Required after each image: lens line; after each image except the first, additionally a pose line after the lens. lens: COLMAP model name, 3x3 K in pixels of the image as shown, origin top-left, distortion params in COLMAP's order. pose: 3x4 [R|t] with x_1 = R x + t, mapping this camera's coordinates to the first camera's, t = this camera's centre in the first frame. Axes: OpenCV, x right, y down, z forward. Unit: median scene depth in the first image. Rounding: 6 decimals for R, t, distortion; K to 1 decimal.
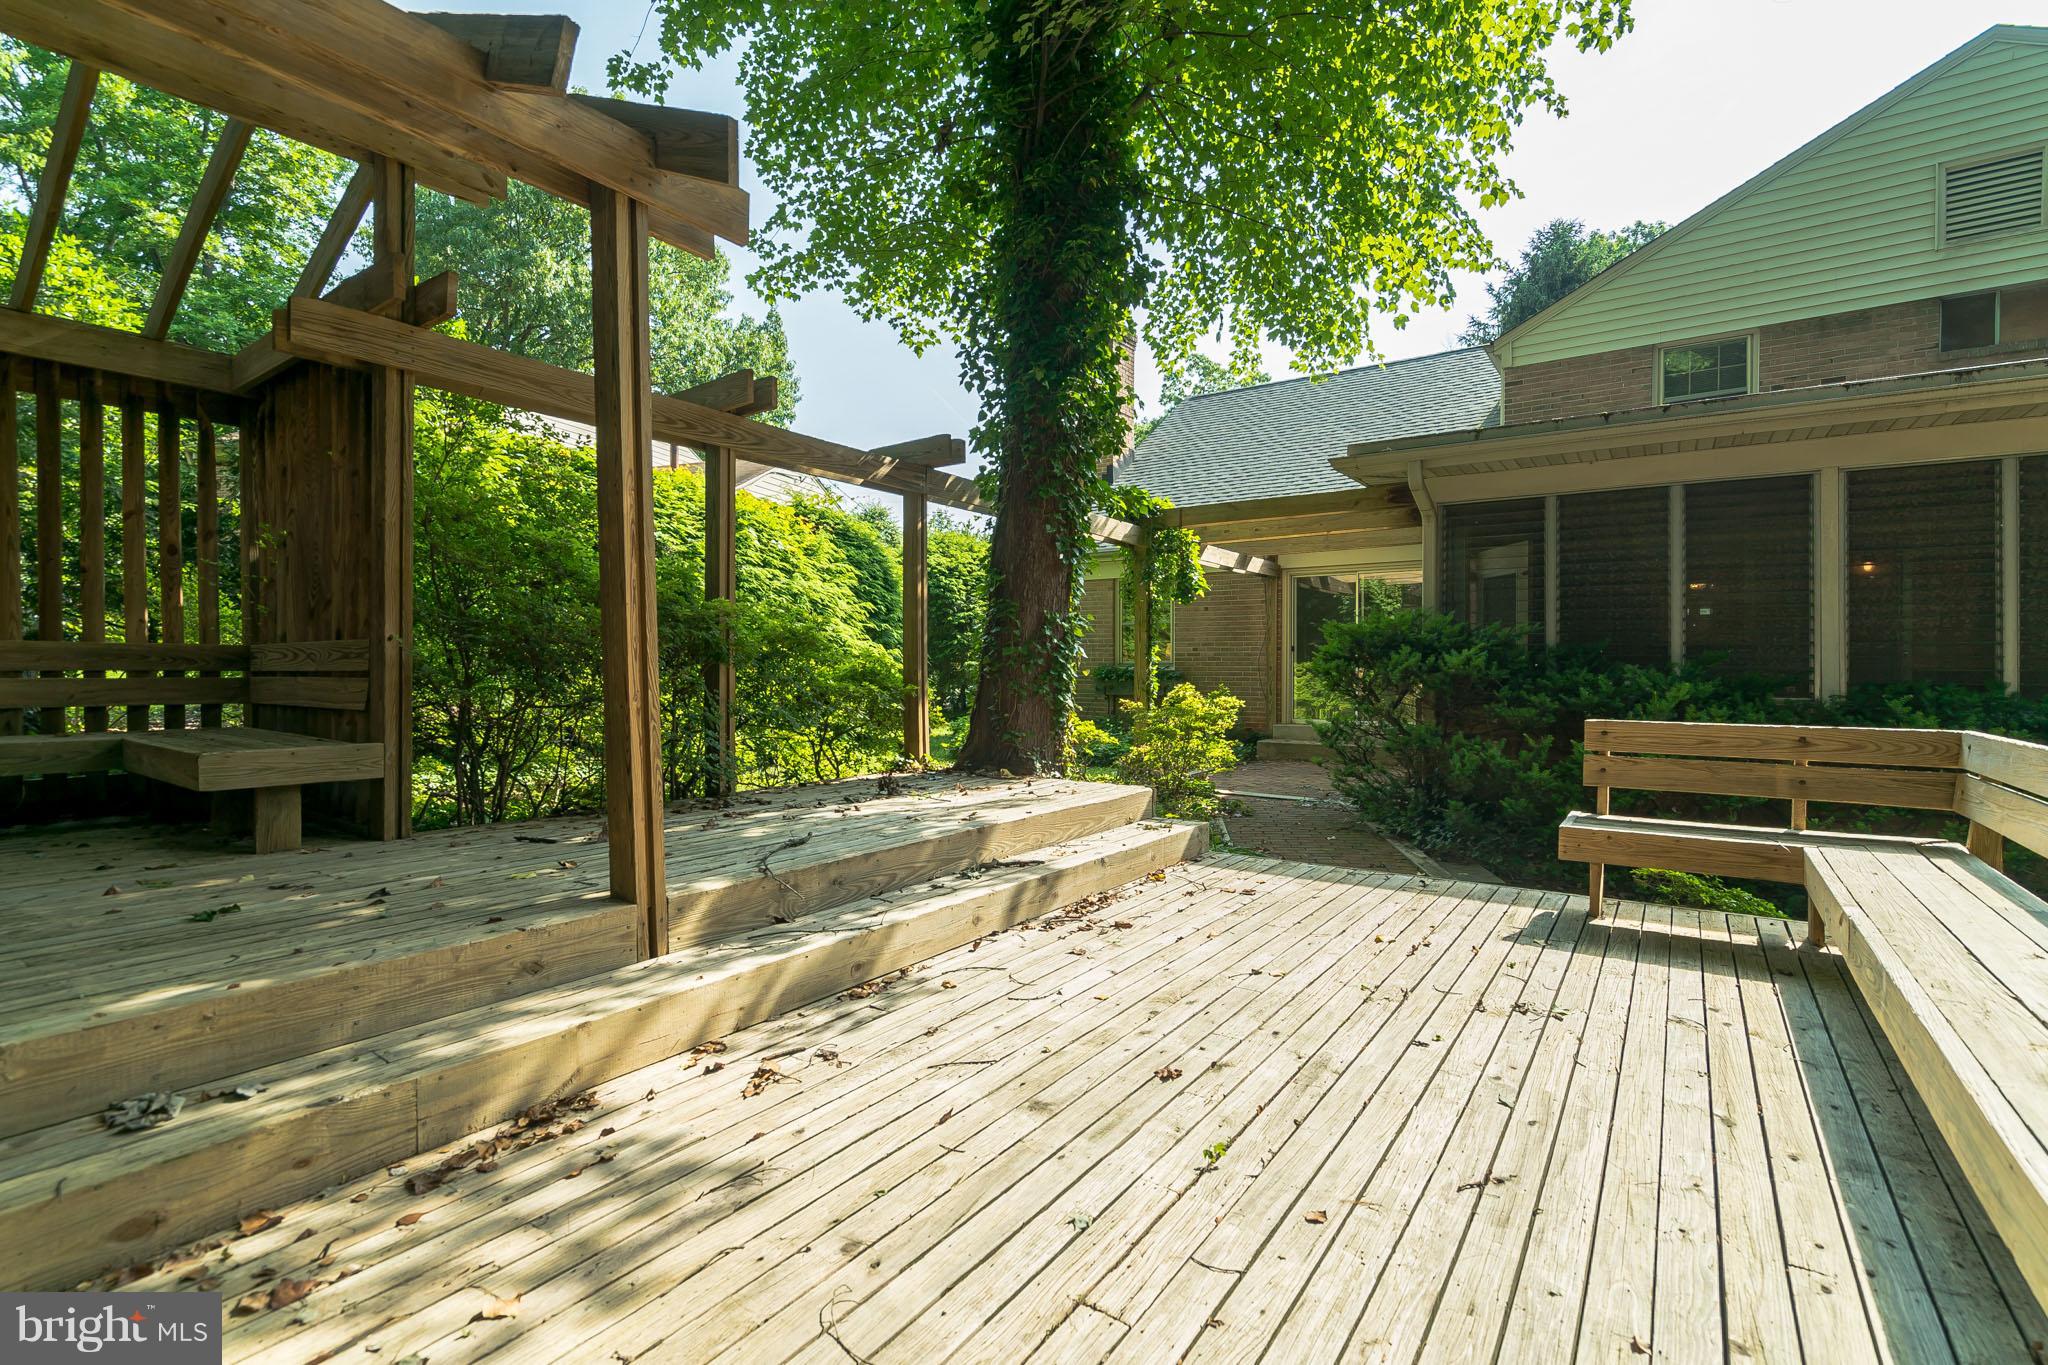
lens RADIAL K [[923.8, 0, 1025.7], [0, 923.8, 674.6], [0, 0, 1]] dist [-0.004762, 0.000142]
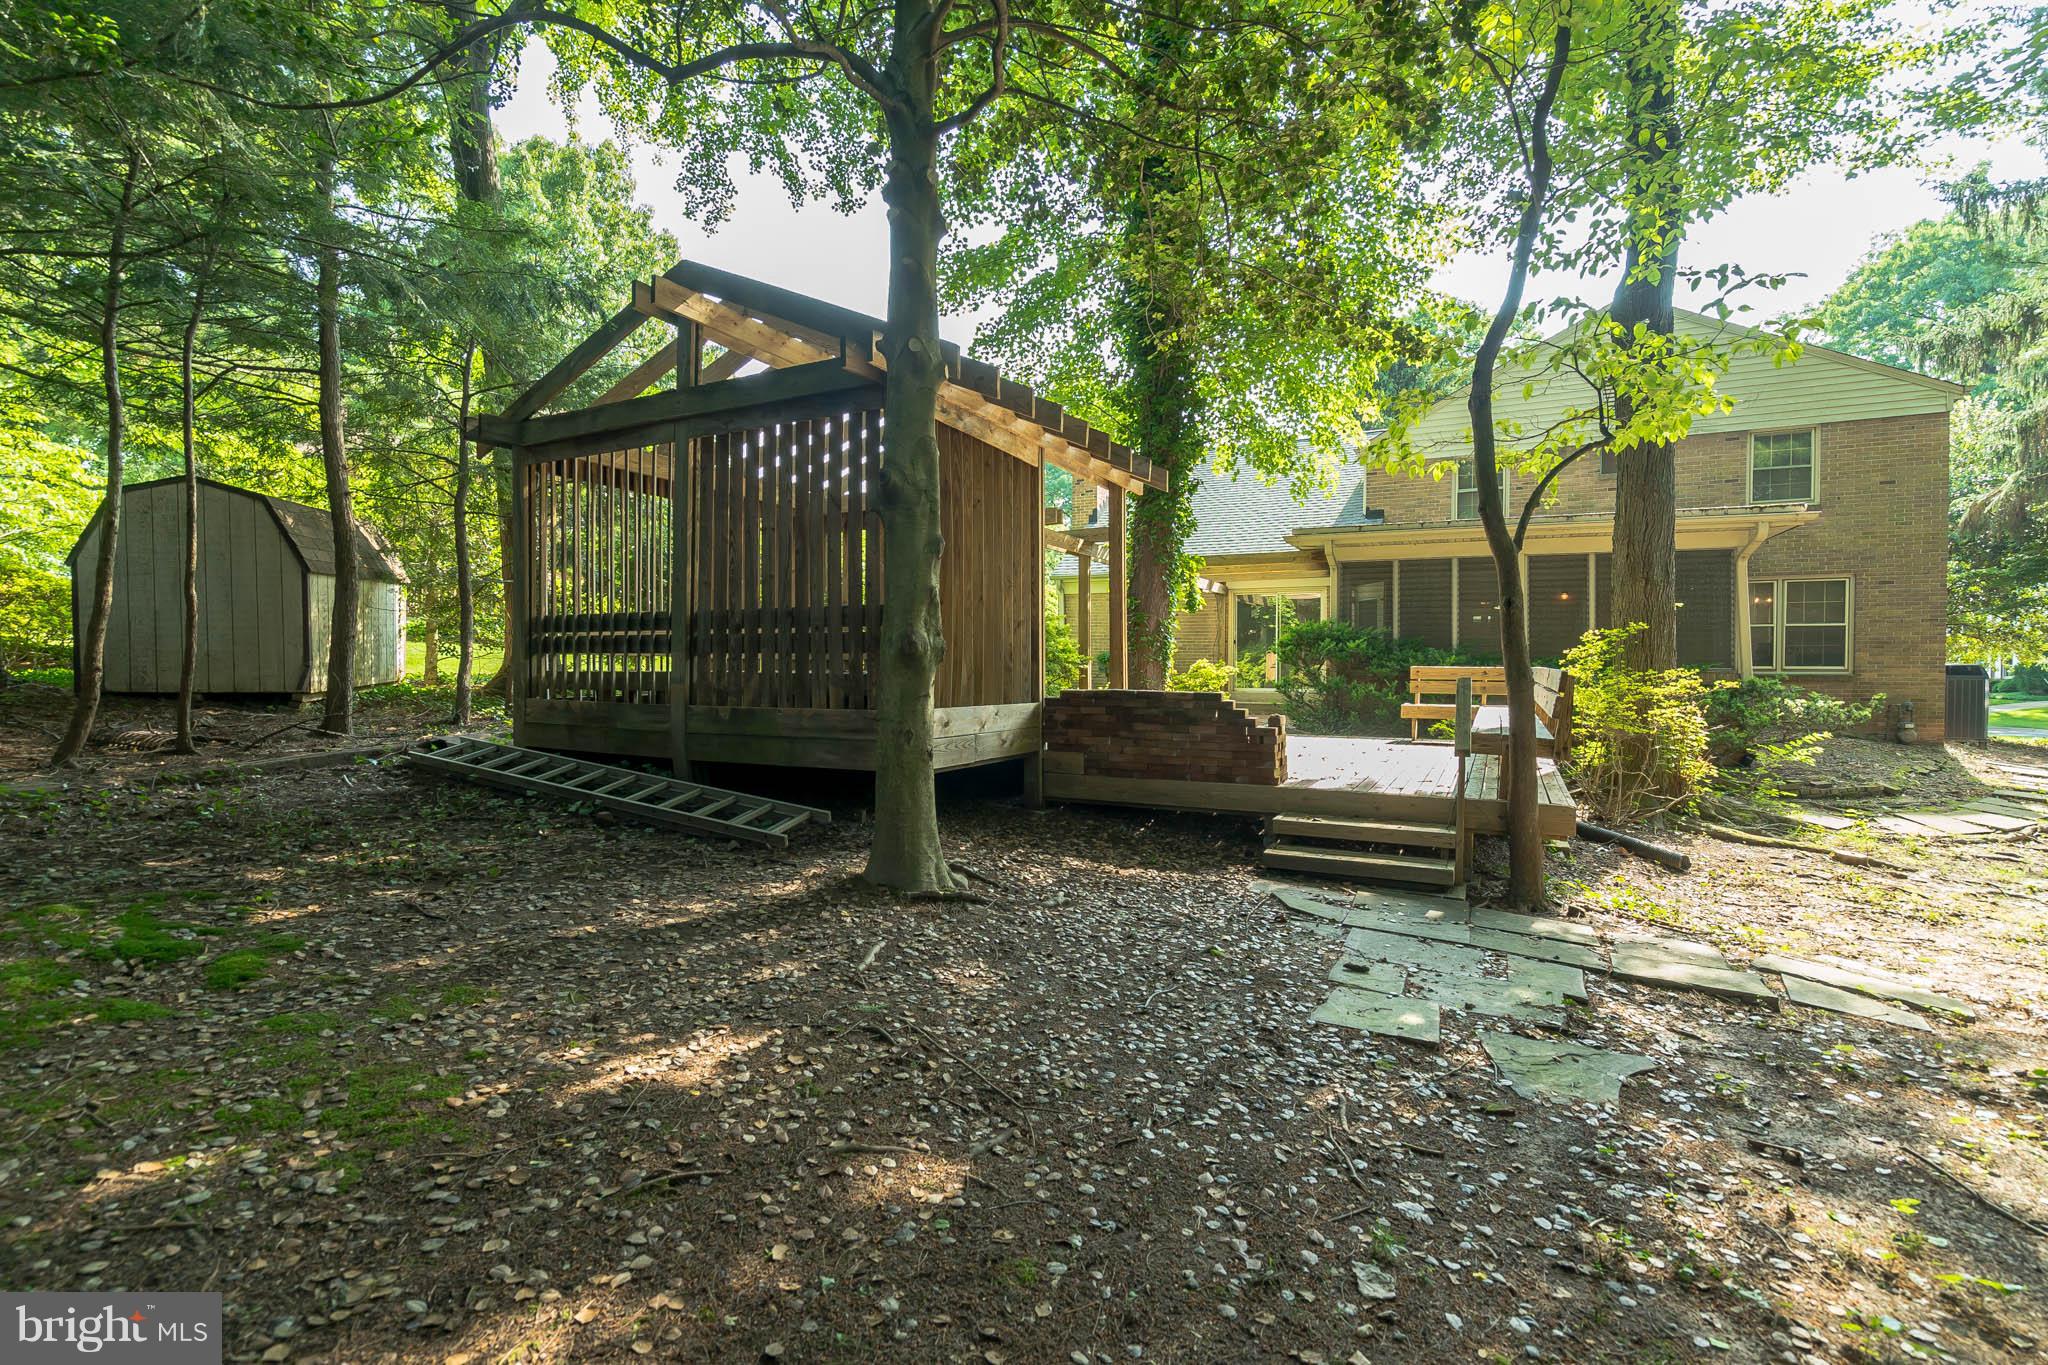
lens RADIAL K [[923.8, 0, 1025.7], [0, 923.8, 674.6], [0, 0, 1]] dist [-0.004762, 0.000142]
pose [[0.989816, 0.000432, 0.142350, -0.484976], [-0.000823, 0.999996, 0.002694, 0.040546], [-0.142348, -0.002784, 0.989813, -0.823576]]
